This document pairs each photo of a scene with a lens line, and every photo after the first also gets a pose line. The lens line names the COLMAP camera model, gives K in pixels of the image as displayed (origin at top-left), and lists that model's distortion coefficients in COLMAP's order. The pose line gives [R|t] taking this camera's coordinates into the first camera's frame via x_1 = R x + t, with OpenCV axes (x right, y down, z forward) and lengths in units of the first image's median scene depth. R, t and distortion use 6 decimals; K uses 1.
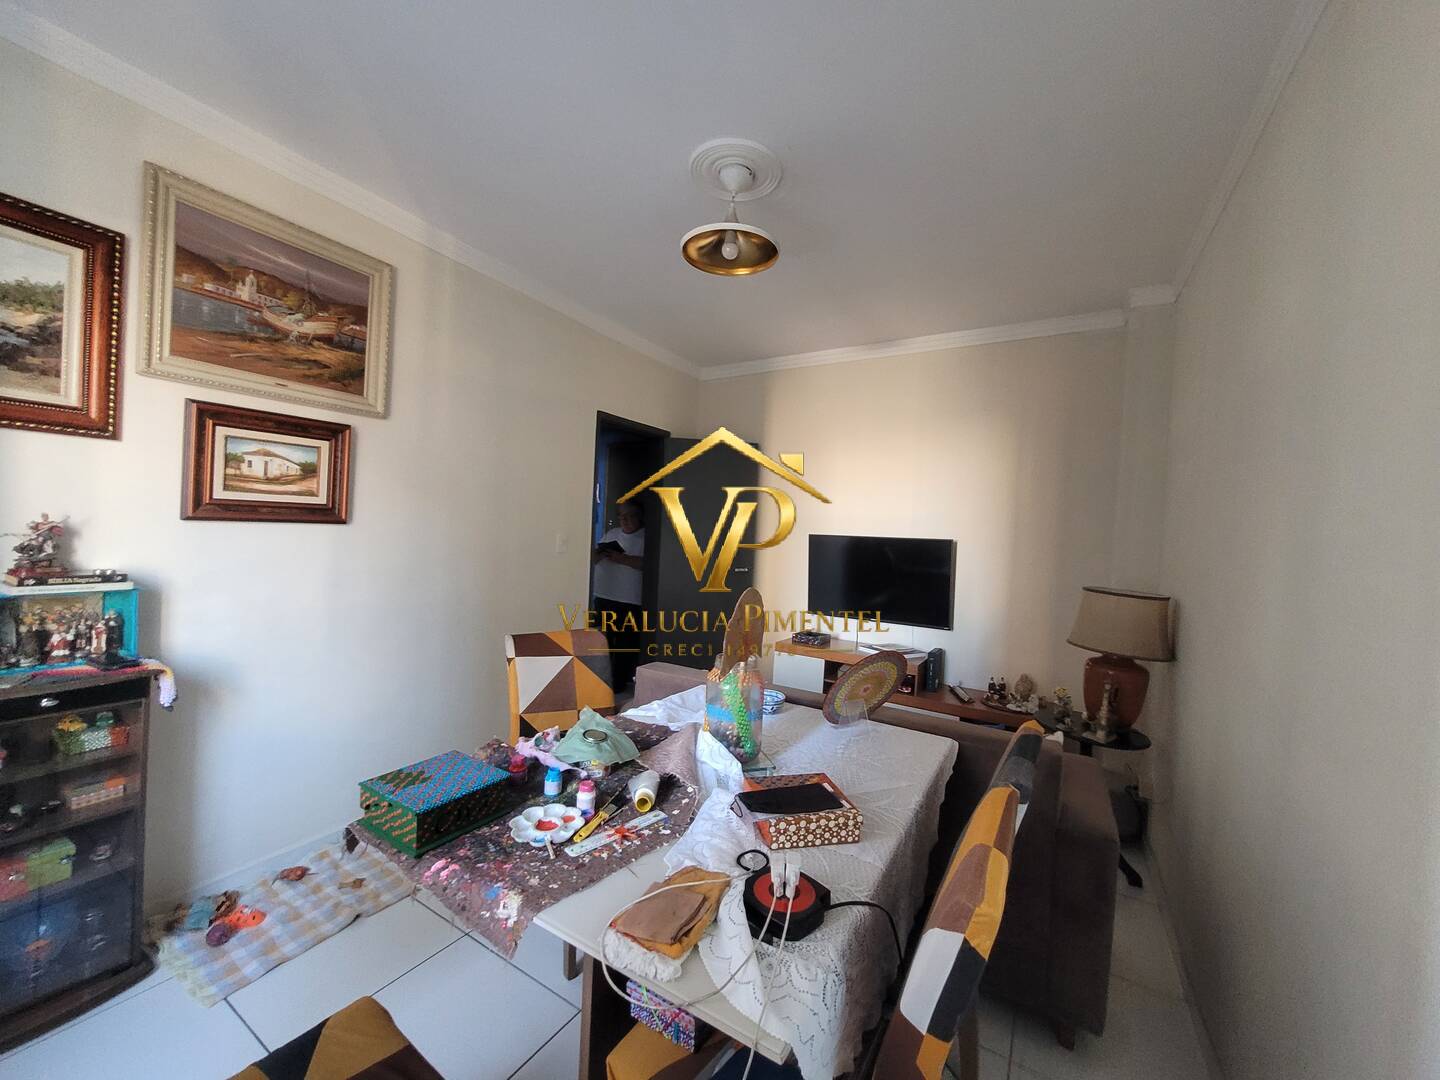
lens RADIAL K [[568.9, 0, 721.6], [0, 568.9, 536.5], [0, 0, 1]] dist [-0.021448, 0.003730]
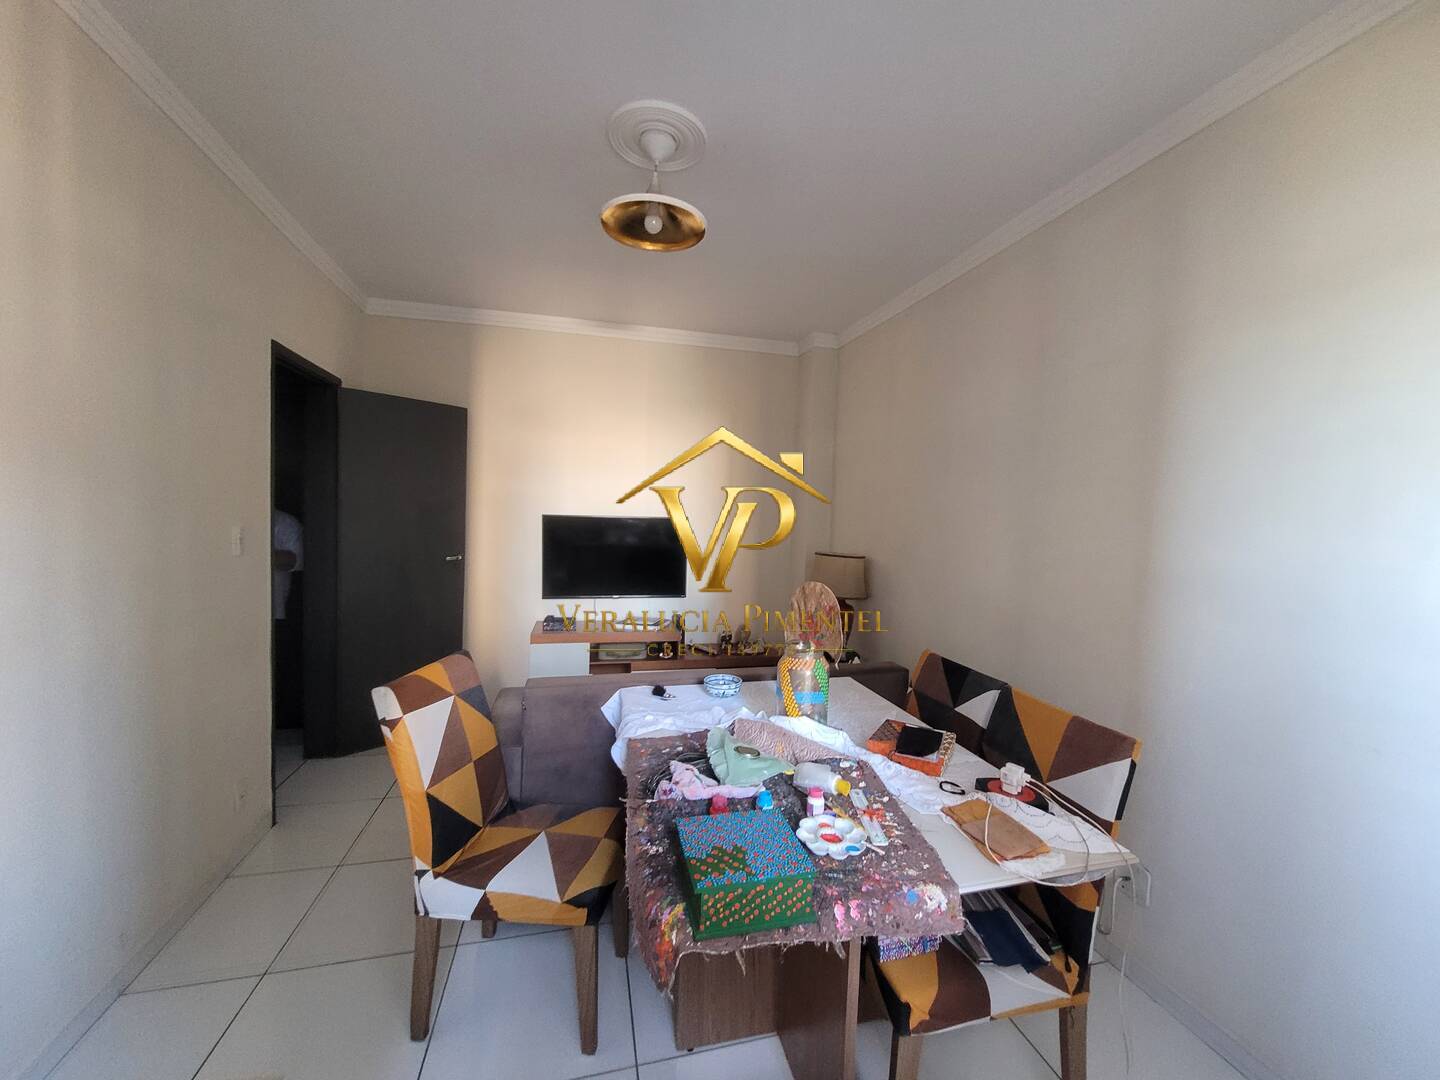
lens RADIAL K [[581.8, 0, 720.0], [0, 581.8, 540.0], [0, 0, 1]] dist [0.002633, 0.000162]
pose [[0.686451, -0.060142, 0.724685, -0.401622], [0.008527, 0.997171, 0.074679, -0.037179], [-0.727126, -0.045084, 0.685022, 0.150957]]
